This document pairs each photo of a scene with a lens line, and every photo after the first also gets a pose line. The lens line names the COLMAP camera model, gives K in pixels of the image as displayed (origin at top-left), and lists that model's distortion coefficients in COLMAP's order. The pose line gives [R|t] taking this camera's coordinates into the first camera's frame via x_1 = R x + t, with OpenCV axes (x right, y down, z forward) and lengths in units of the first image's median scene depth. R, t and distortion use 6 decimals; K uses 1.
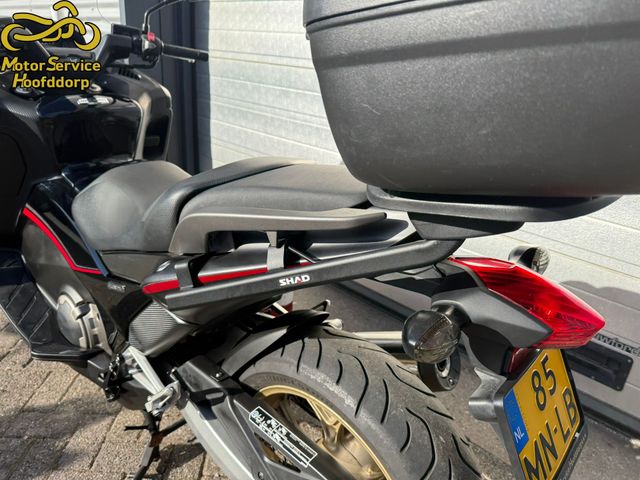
lens RADIAL K [[450.4, 0, 320.0], [0, 450.4, 240.0], [0, 0, 1]] dist [0.020528, -0.023668]
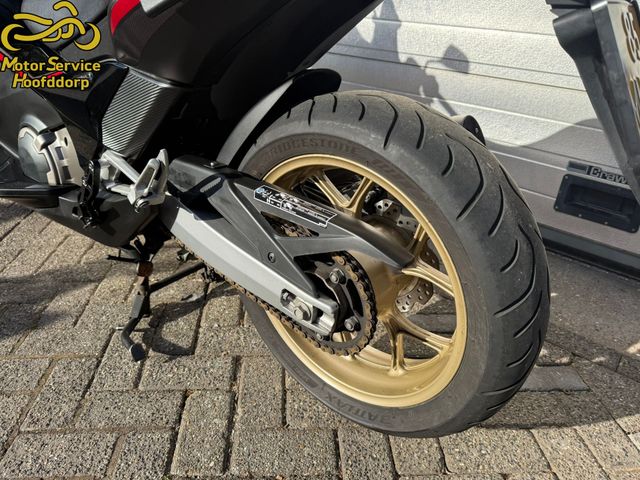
lens RADIAL K [[446.8, 0, 320.0], [0, 446.8, 240.0], [0, 0, 1]] dist [0.058191, -0.084245]
pose [[0.998155, -0.044669, 0.041135, -0.058417], [0.040609, 0.994673, 0.094744, 0.338214], [-0.045148, -0.092899, 0.994651, 0.120425]]
